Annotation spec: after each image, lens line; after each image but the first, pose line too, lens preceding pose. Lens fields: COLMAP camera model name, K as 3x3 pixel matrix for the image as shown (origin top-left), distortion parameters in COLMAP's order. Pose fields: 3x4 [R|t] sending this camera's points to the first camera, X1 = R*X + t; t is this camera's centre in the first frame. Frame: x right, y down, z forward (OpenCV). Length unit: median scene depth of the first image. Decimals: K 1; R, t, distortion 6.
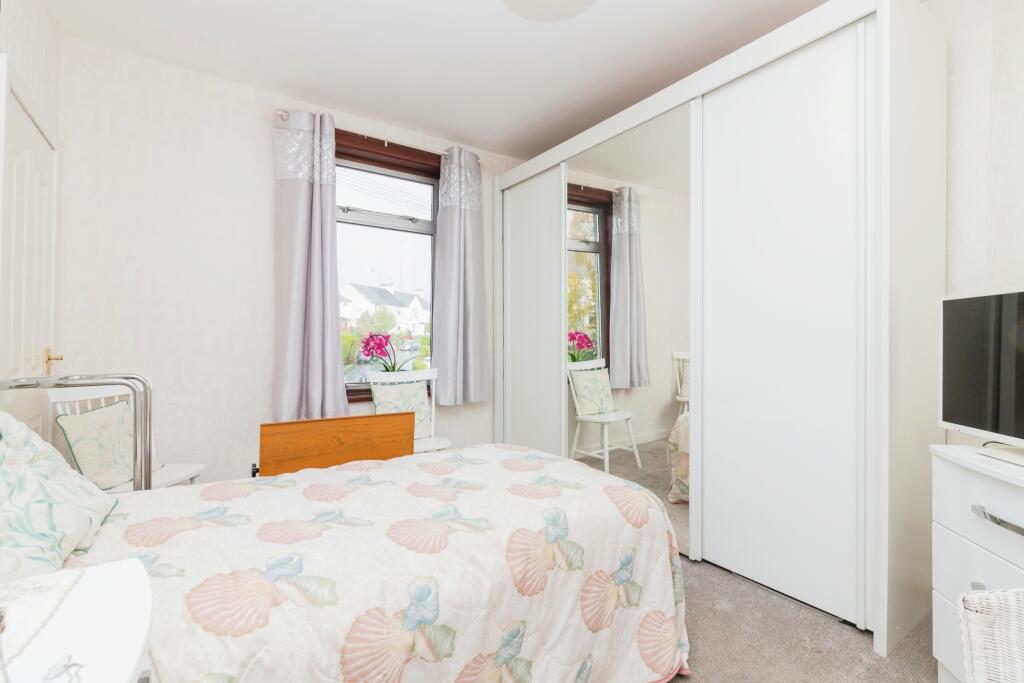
lens RADIAL K [[471.4, 0, 513.7], [0, 471.4, 337.6], [0, 0, 1]] dist [0.001144, 0.000348]
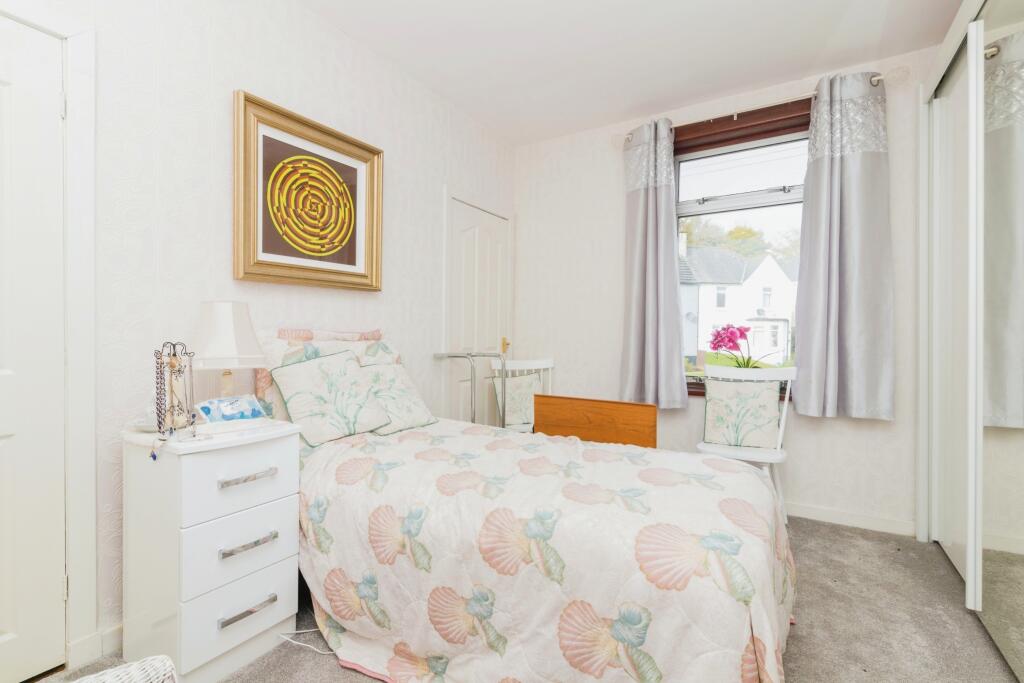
lens RADIAL K [[471.4, 0, 513.7], [0, 471.4, 337.6], [0, 0, 1]] dist [0.001144, 0.000348]
pose [[0.397710, 0.005174, -0.917497, 0.457794], [0.003007, 0.999971, 0.006943, 0.008275], [0.917506, -0.005520, 0.397683, 0.279781]]
